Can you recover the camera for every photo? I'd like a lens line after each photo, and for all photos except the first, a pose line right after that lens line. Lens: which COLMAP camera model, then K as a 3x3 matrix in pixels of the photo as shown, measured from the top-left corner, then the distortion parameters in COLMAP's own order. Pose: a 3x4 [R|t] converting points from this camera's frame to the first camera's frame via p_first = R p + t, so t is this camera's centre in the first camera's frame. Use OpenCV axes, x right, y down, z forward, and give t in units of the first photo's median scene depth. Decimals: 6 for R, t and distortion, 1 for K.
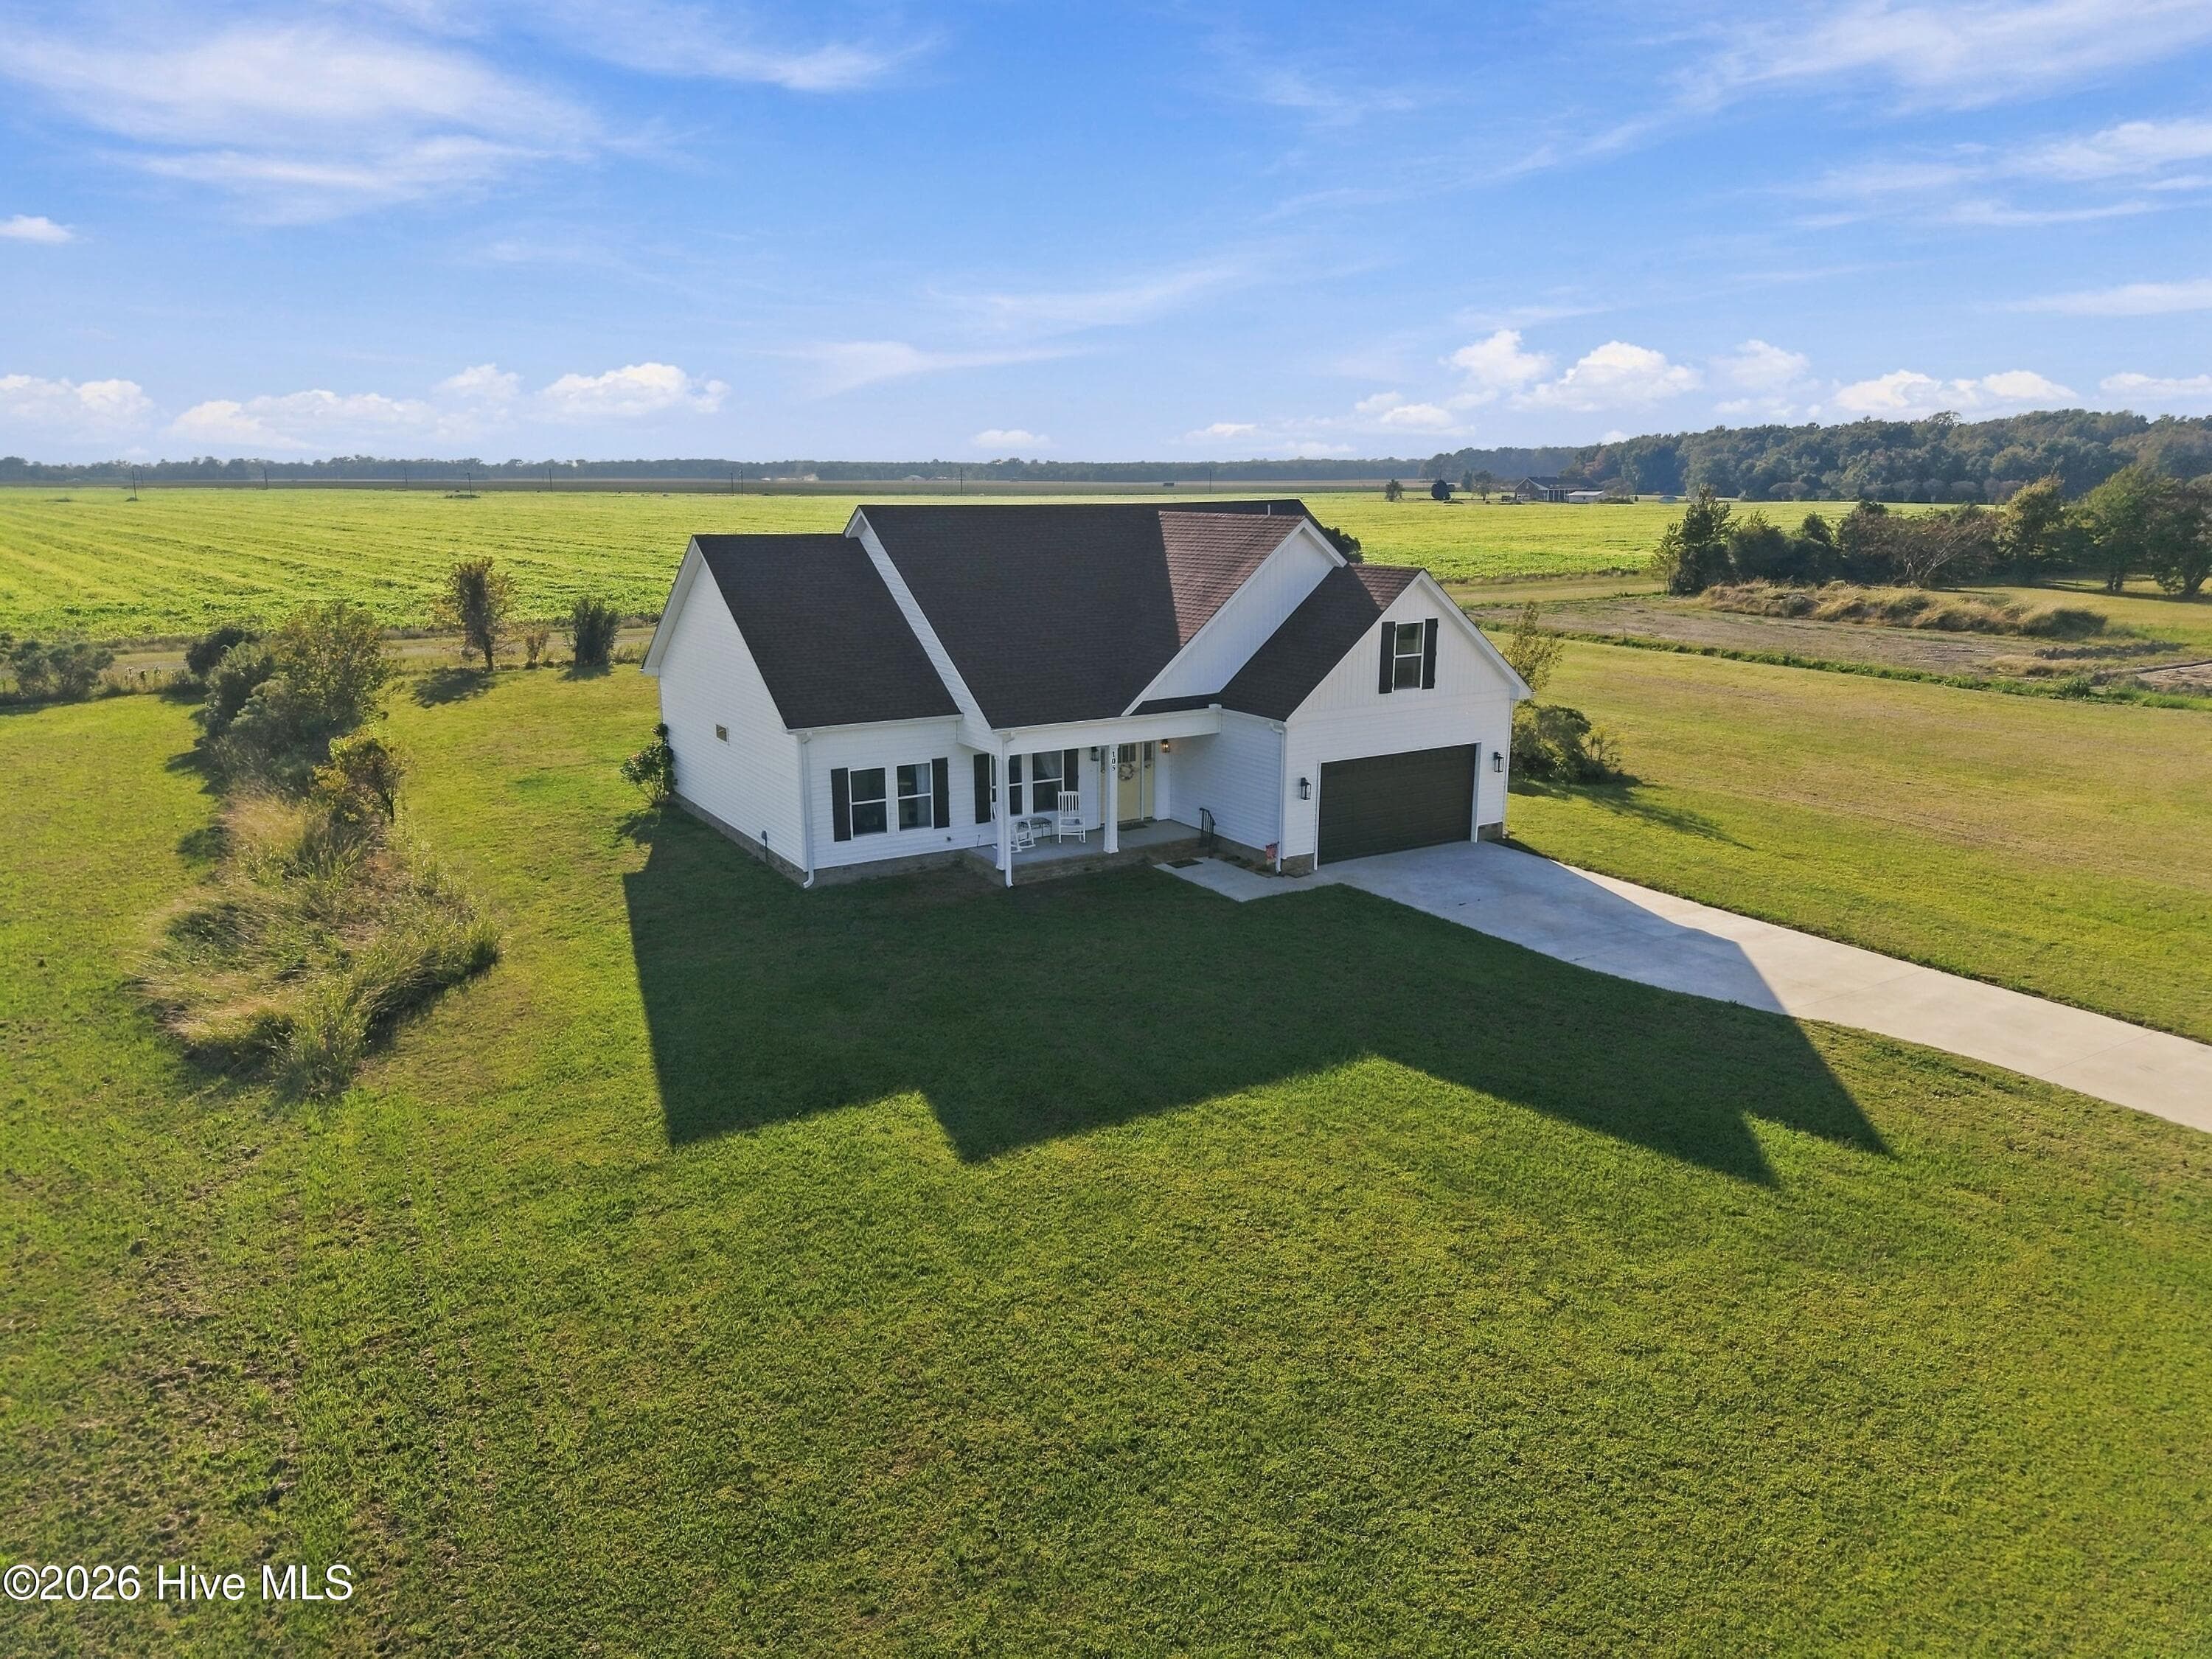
lens RADIAL K [[1475.5, 0, 1100.0], [0, 1475.5, 830.5], [0, 0, 1]] dist [0.035601, -0.031655]
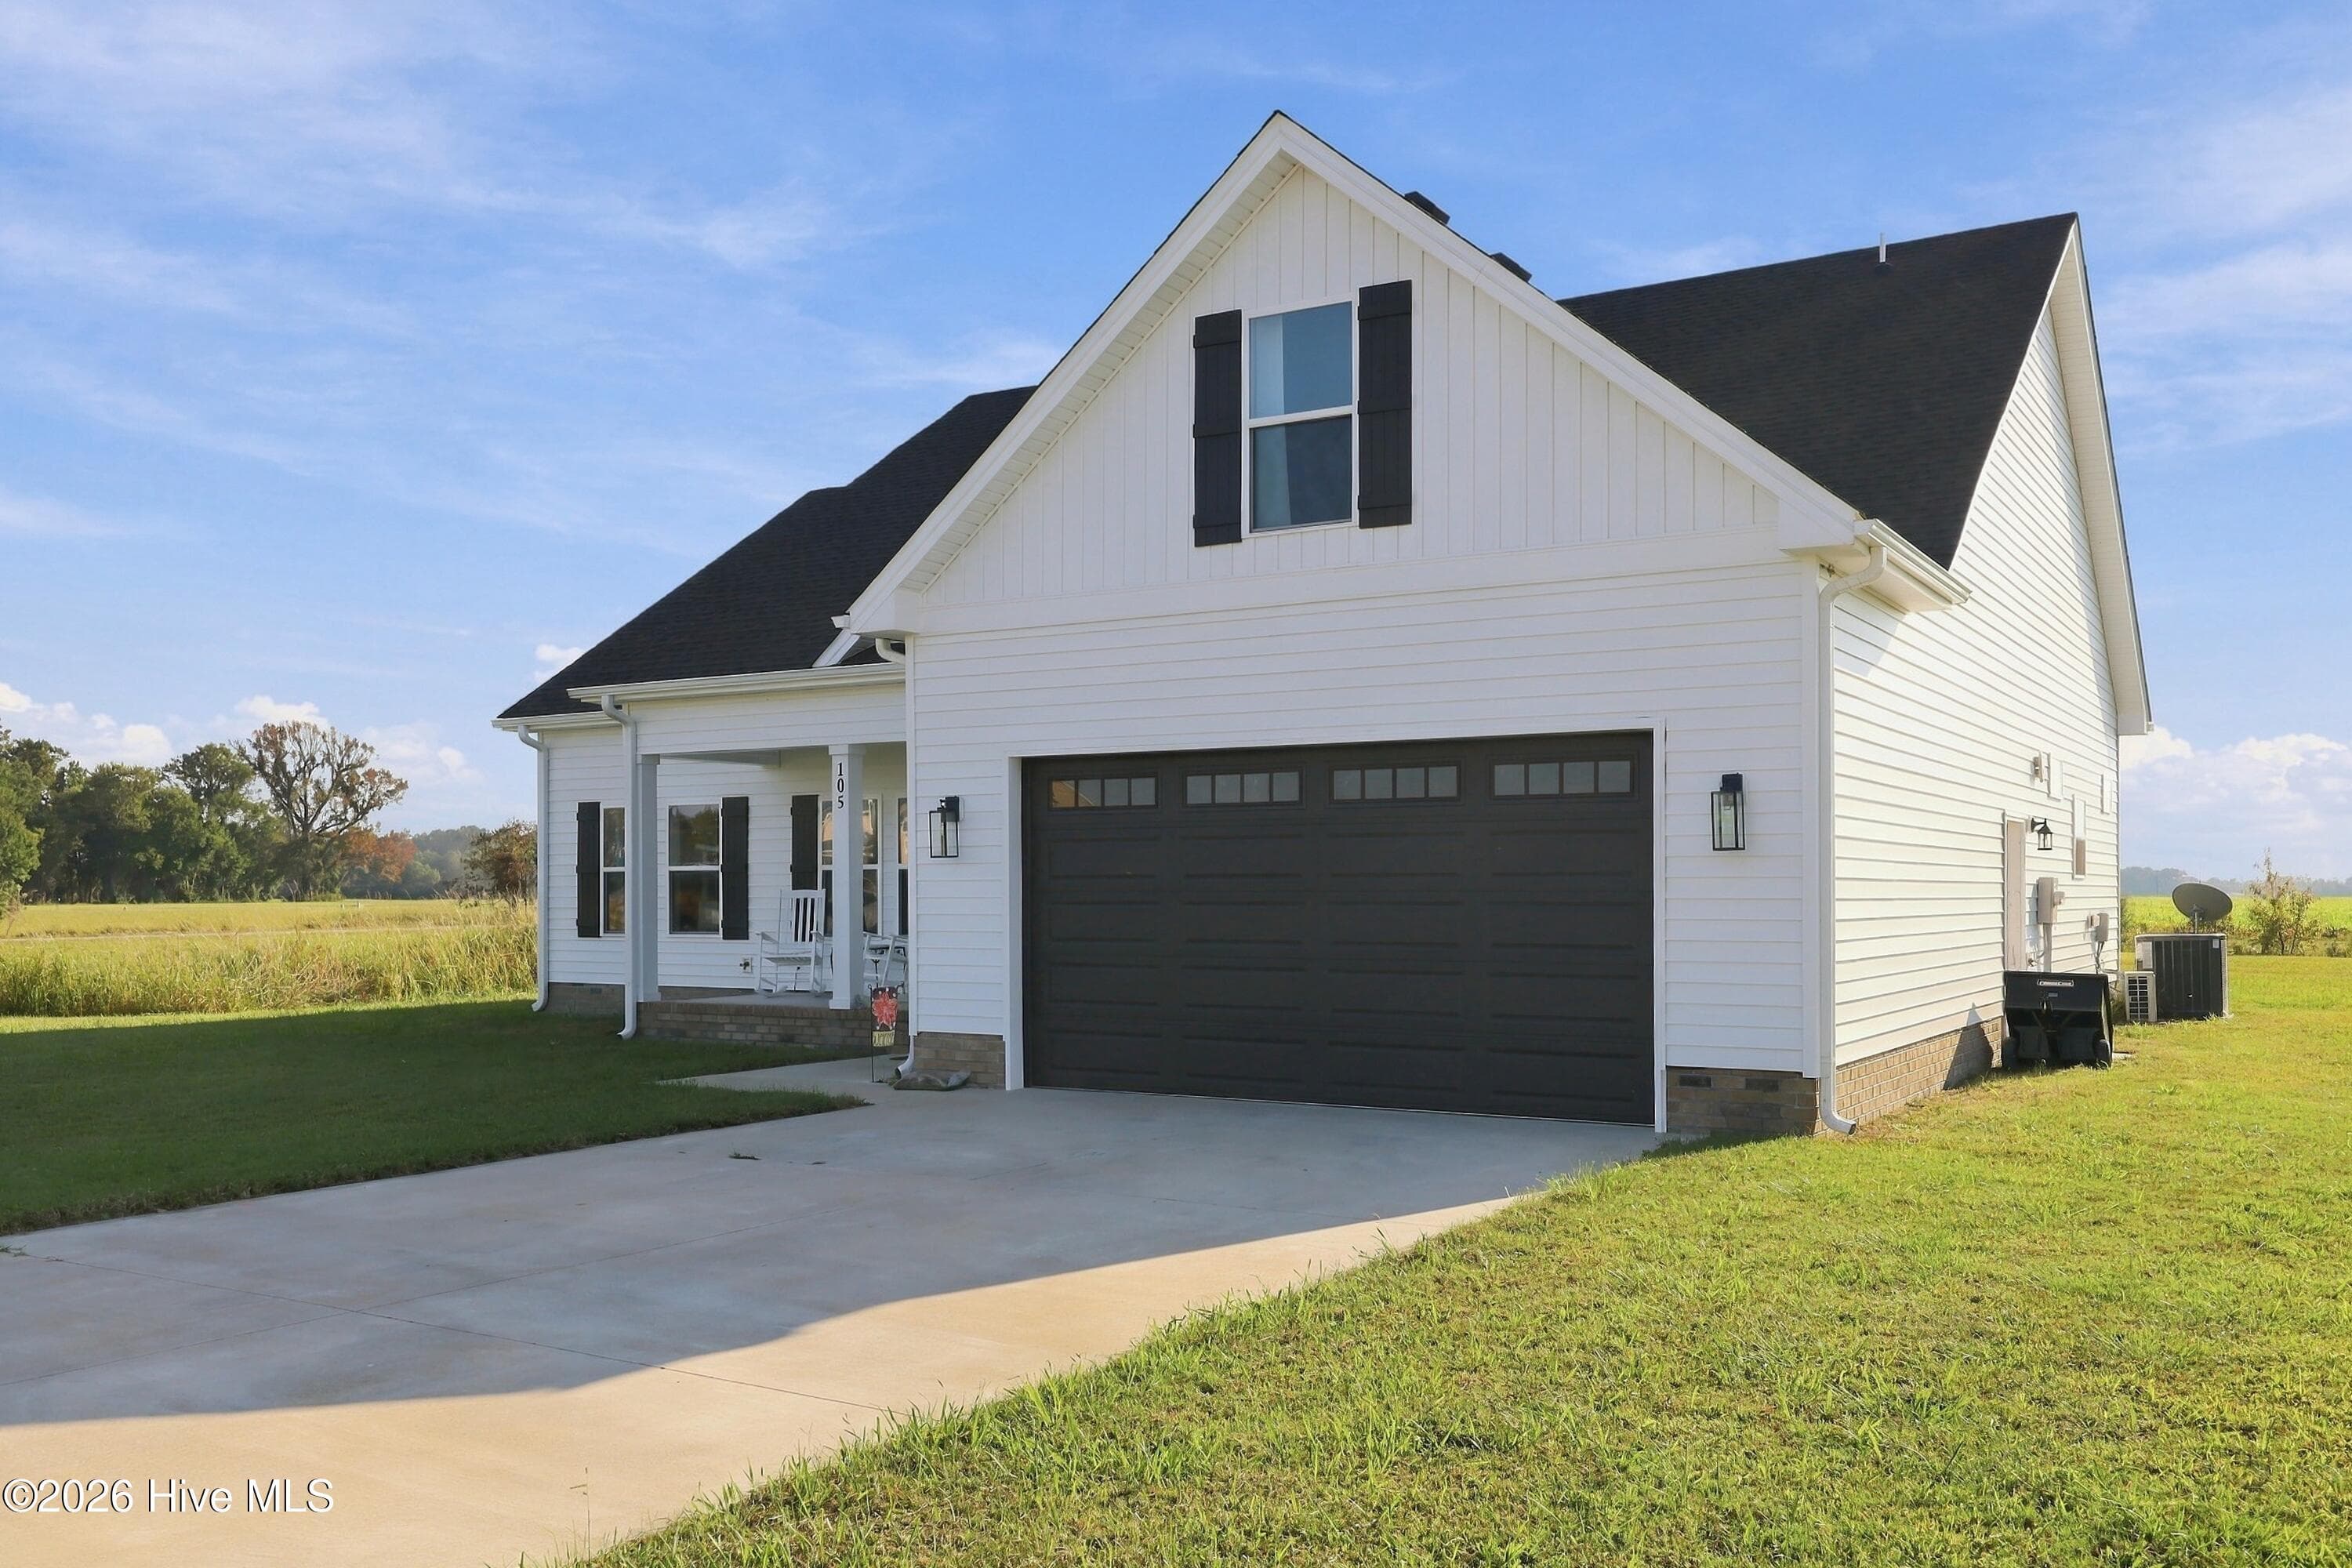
lens RADIAL K [[1988.2, 0, 1184.7], [0, 1988.2, 888.6], [0, 0, 1]] dist [-0.017860, 0.046316]
pose [[0.459395, -0.001829, -0.888230, 0.550751], [-0.208749, 0.971767, -0.109966, 0.023008], [0.863354, 0.235935, 0.446043, 0.819987]]
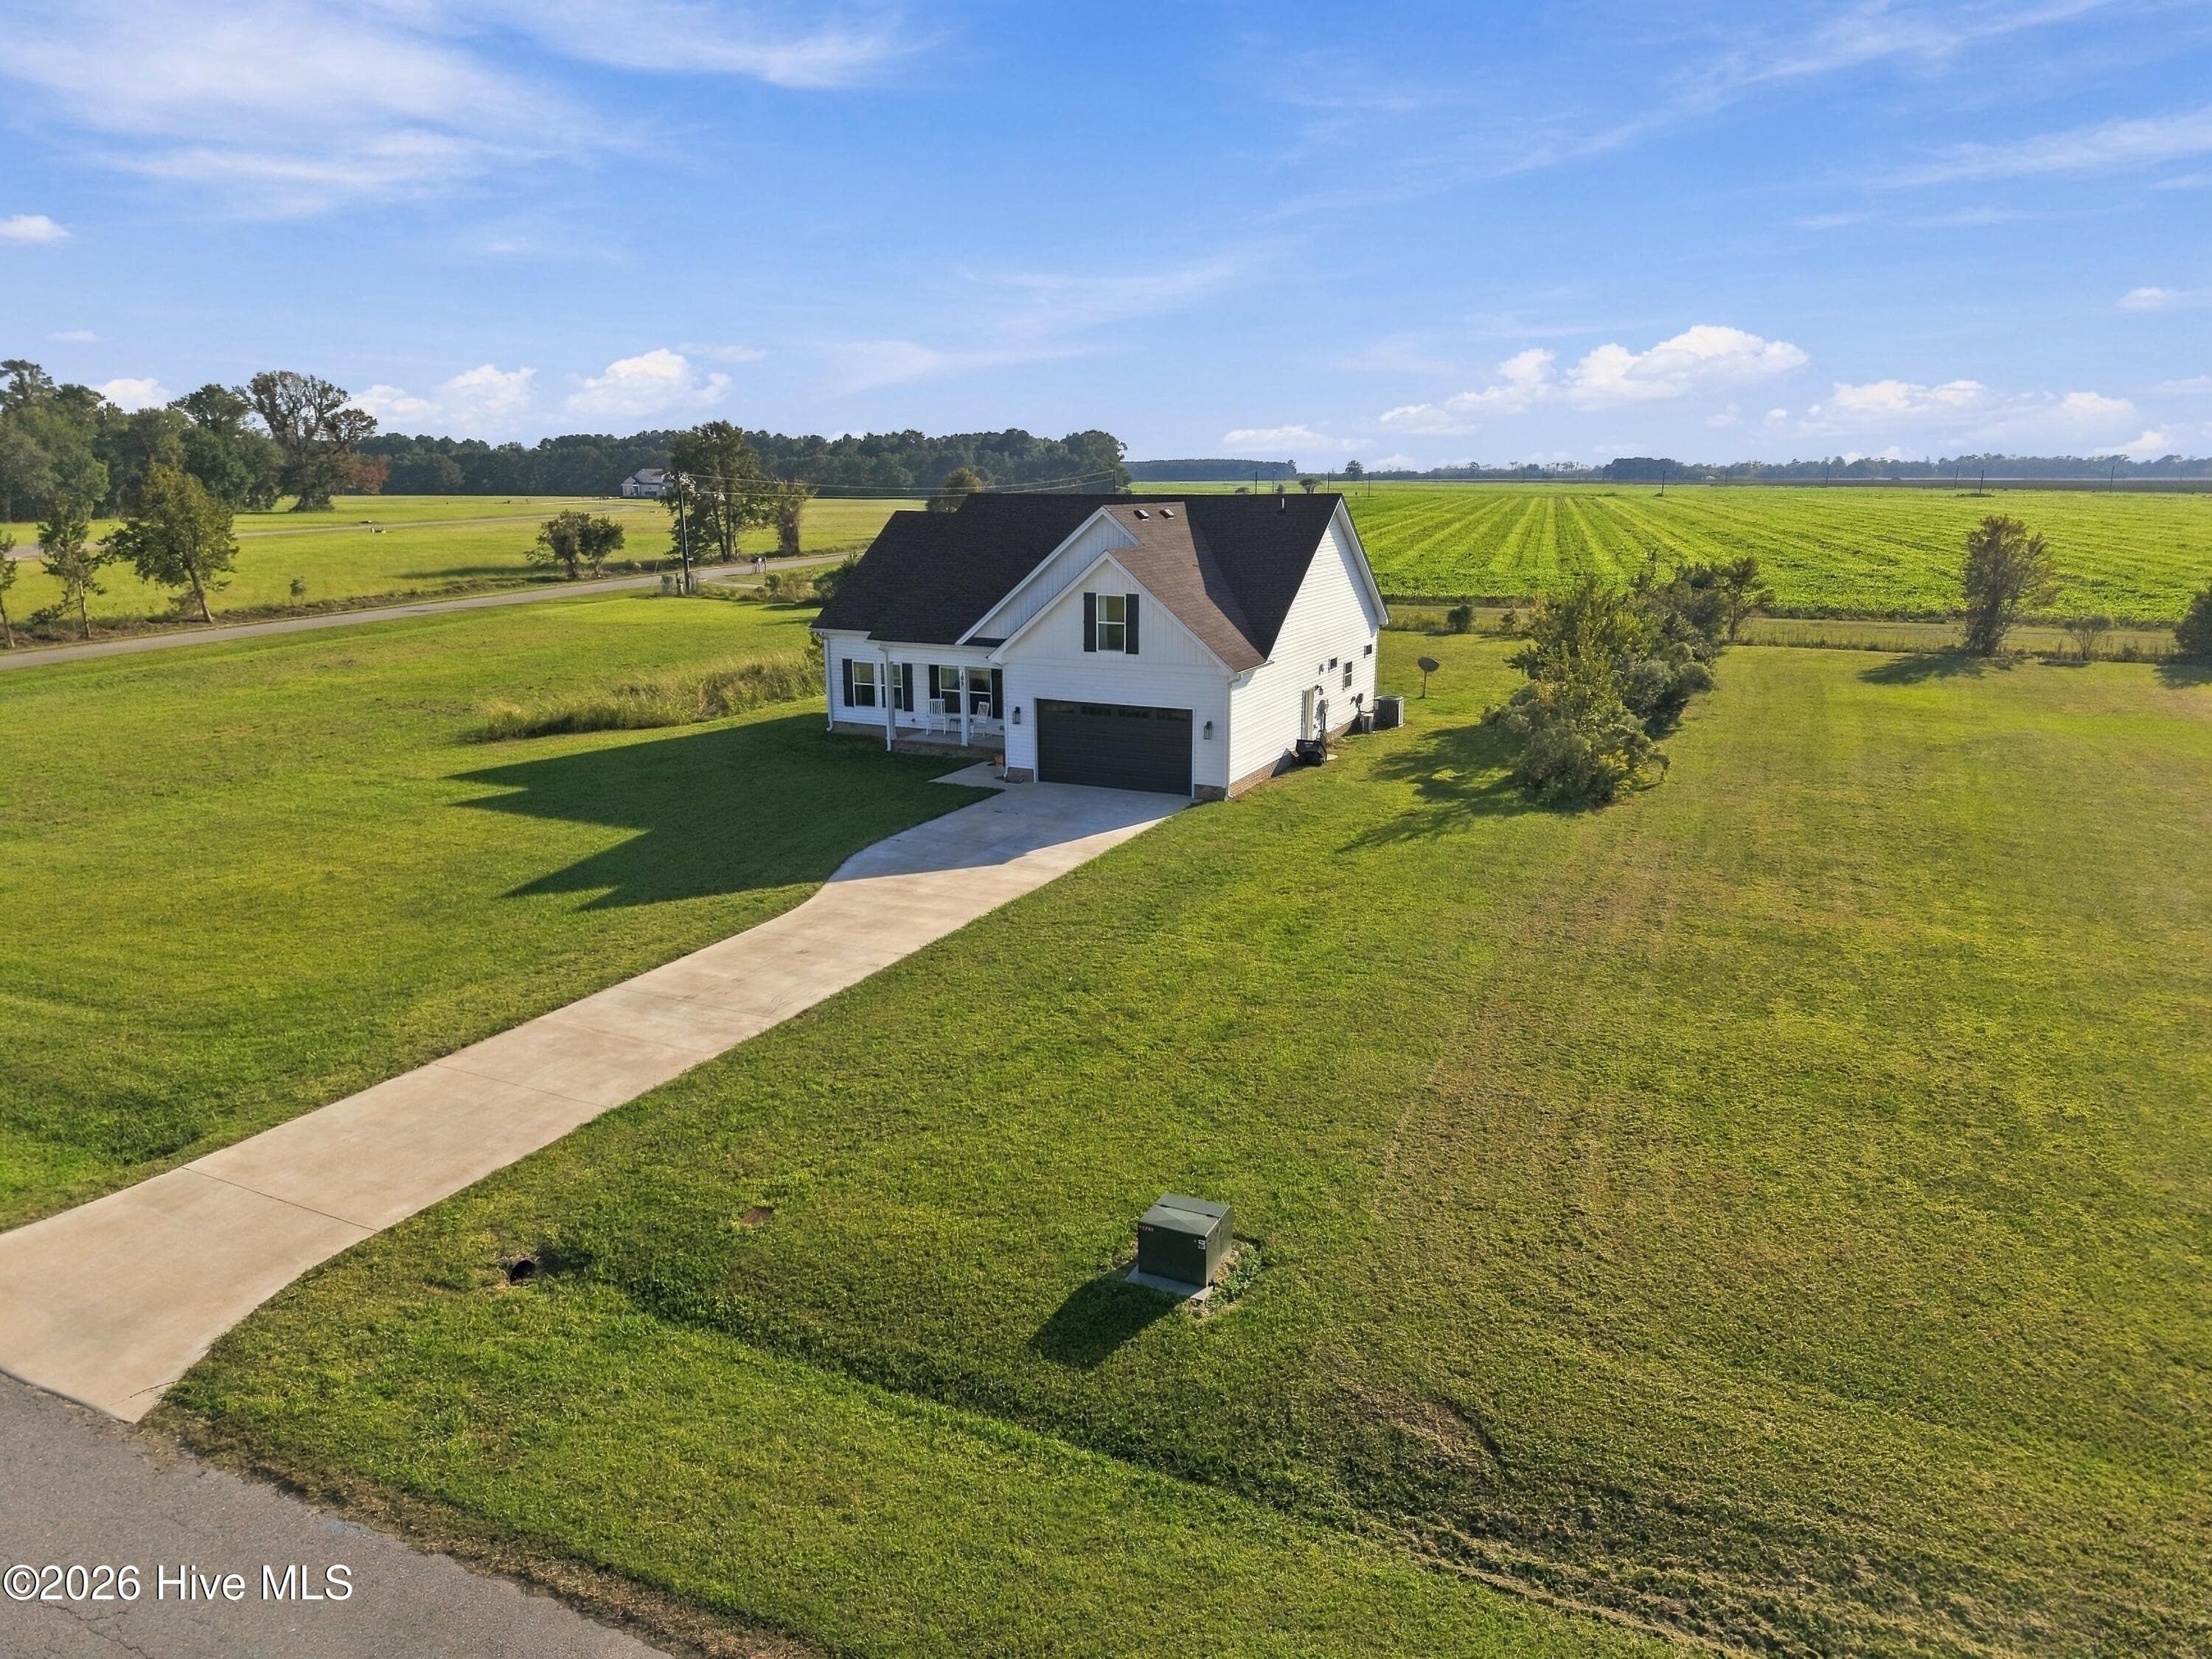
lens RADIAL K [[1475.5, 0, 1110.9], [0, 1475.5, 828.0], [0, 0, 1]] dist [0.035601, -0.031655]
pose [[0.552580, 0.195901, -0.810110, 1.210899], [-0.196383, 0.975221, 0.101874, -0.077488], [0.809993, 0.102798, 0.577359, 0.320660]]
